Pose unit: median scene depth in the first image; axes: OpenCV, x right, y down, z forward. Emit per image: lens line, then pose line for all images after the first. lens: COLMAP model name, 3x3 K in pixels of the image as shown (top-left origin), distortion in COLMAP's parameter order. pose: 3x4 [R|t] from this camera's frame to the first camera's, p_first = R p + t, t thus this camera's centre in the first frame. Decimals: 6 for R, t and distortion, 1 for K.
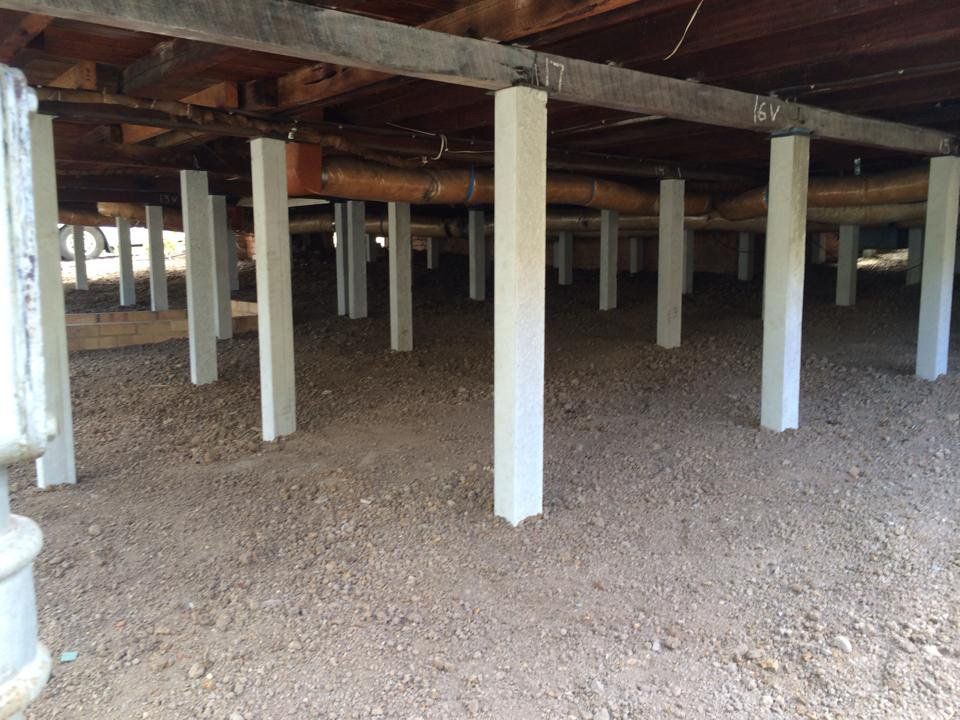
lens RADIAL K [[819.2, 0, 480.4], [0, 819.2, 357.5], [0, 0, 1]] dist [0.062178, -0.064411]
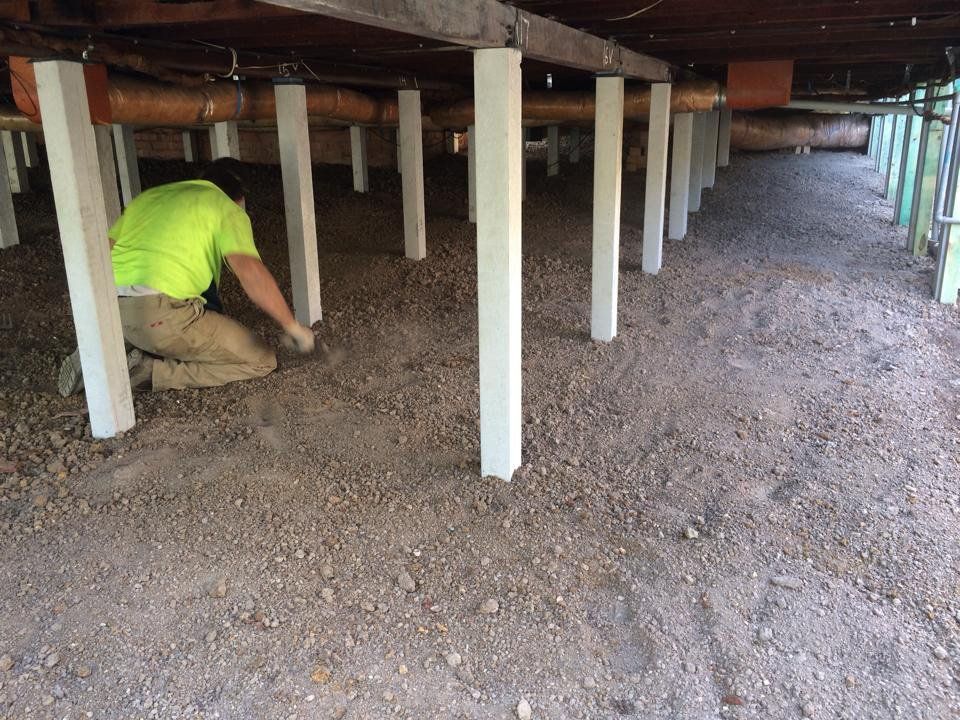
lens RADIAL K [[819.2, 0, 487.3], [0, 819.2, 363.0], [0, 0, 1]] dist [0.062178, -0.064411]
pose [[0.856037, -0.155780, 0.492882, -0.226127], [0.075279, 0.980913, 0.179282, -0.063656], [-0.511403, -0.116368, 0.851425, 0.067844]]
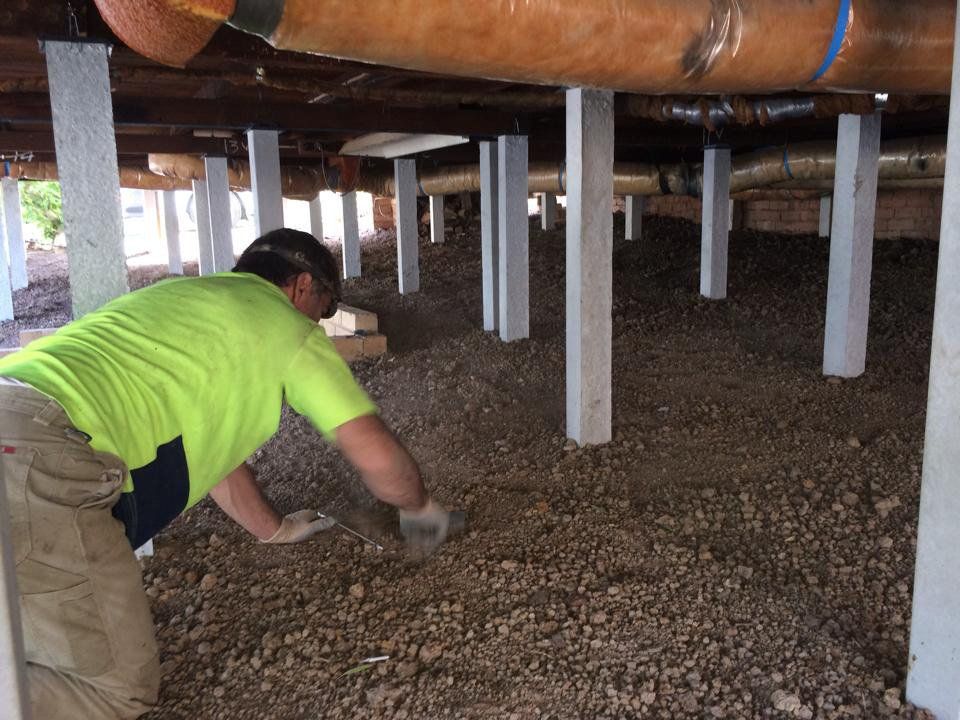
lens RADIAL K [[819.2, 0, 482.1], [0, 819.2, 362.9], [0, 0, 1]] dist [0.062178, -0.064411]
pose [[0.975748, 0.024388, -0.217534, -0.058998], [-0.011769, 0.998182, 0.059119, -0.089192], [0.218580, -0.055125, 0.974261, 0.576387]]
